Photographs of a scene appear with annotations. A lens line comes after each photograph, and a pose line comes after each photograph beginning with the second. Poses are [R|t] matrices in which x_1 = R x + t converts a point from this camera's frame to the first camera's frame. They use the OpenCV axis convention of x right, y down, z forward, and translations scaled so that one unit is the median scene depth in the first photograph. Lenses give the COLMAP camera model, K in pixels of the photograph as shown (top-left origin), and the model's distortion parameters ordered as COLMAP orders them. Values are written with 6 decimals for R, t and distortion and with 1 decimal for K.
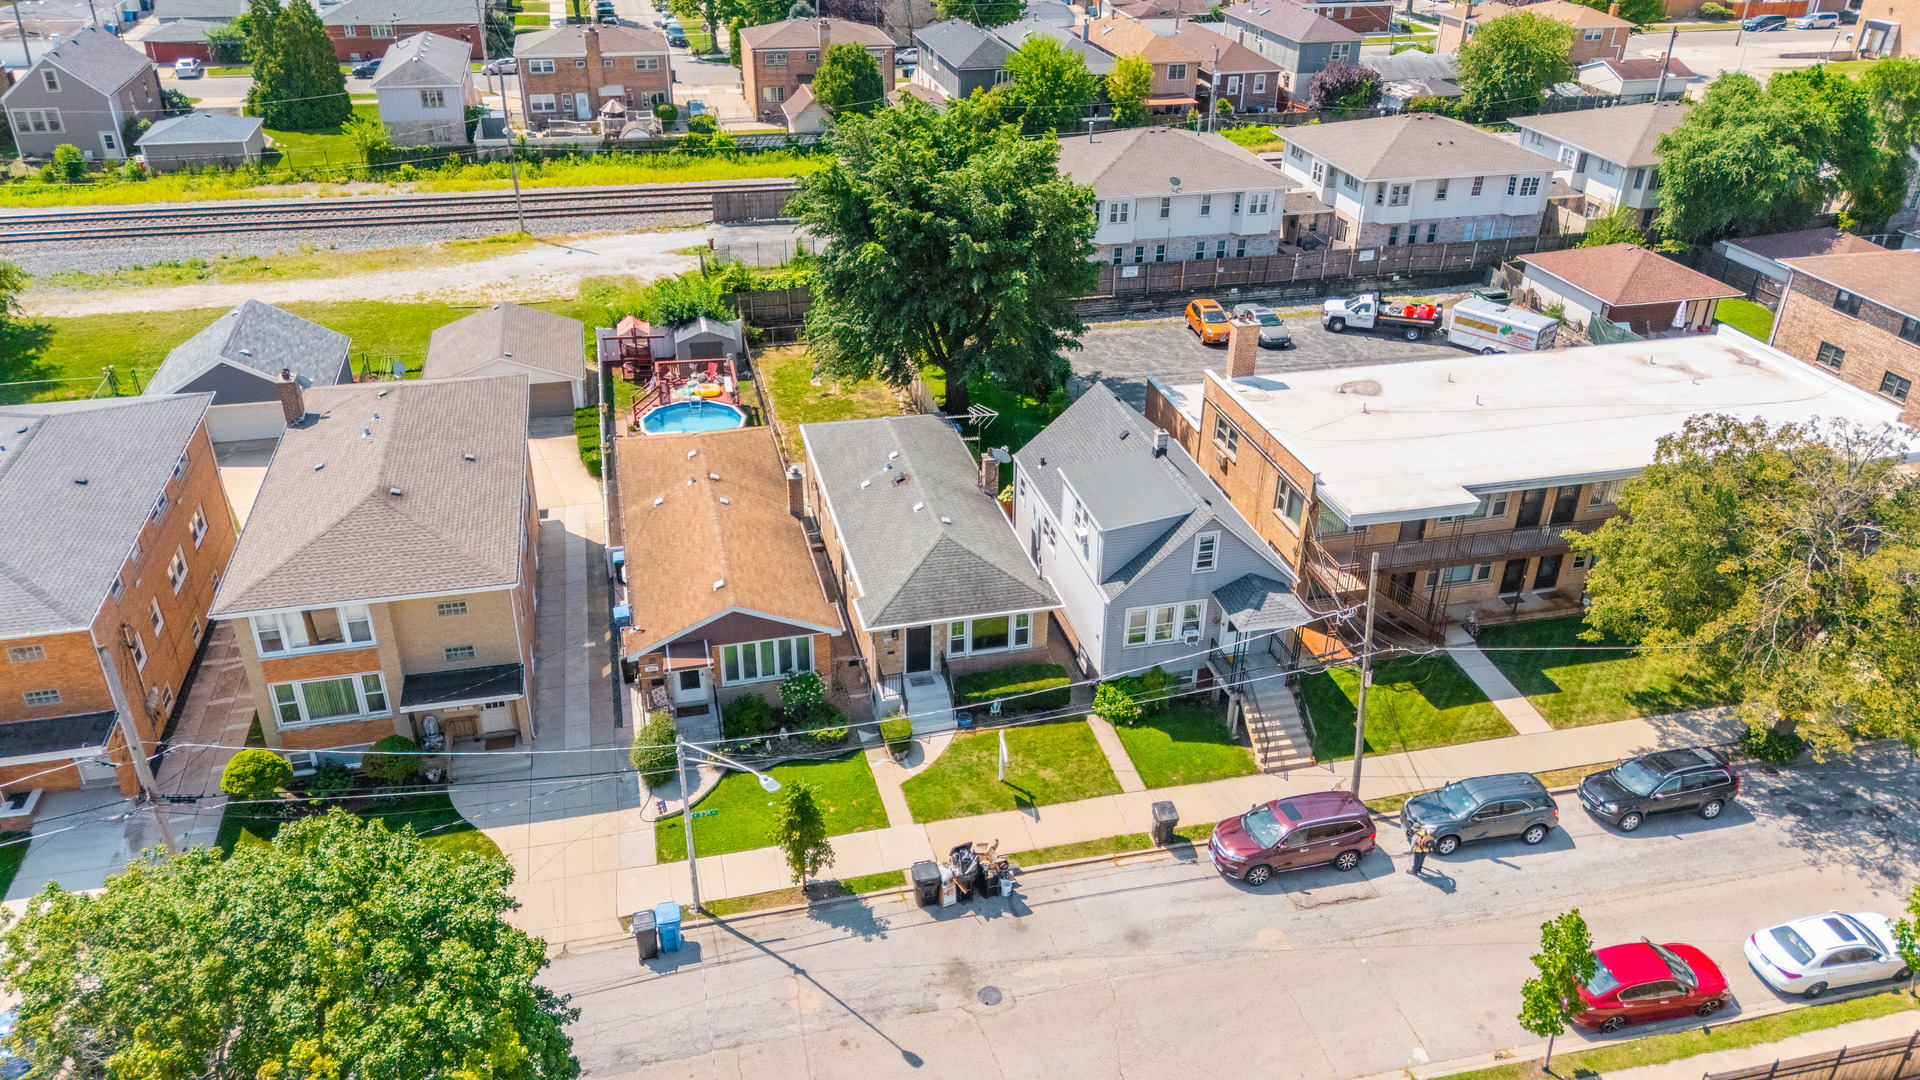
lens RADIAL K [[1418.5, 0, 956.9], [0, 1418.5, 535.0], [0, 0, 1]] dist [0.078012, -0.083299]
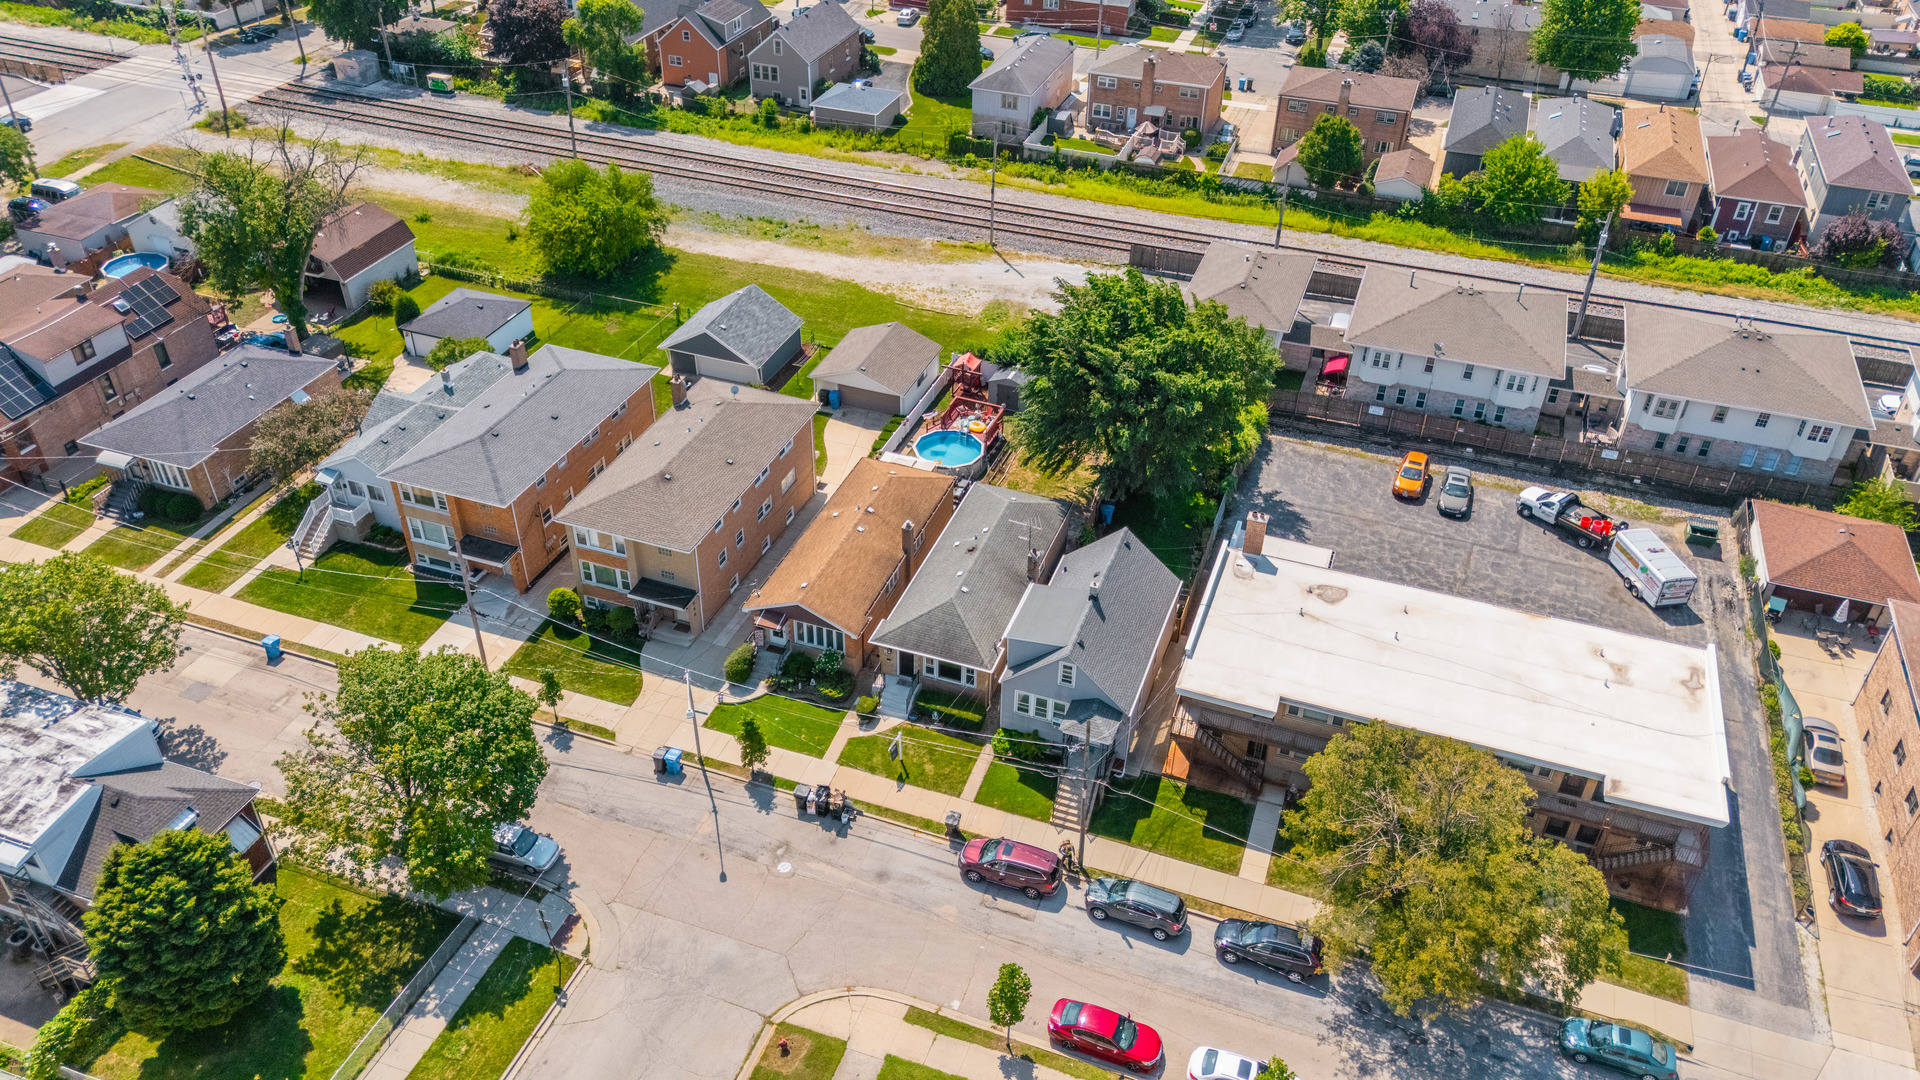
lens RADIAL K [[1433.8, 0, 959.6], [0, 1433.8, 501.7], [0, 0, 1]] dist [0.081751, -0.001839]
pose [[0.833156, 0.314493, -0.454913, 0.690849], [-0.271250, 0.949213, 0.159430, -0.360693], [0.481949, -0.009434, 0.876148, -0.375165]]
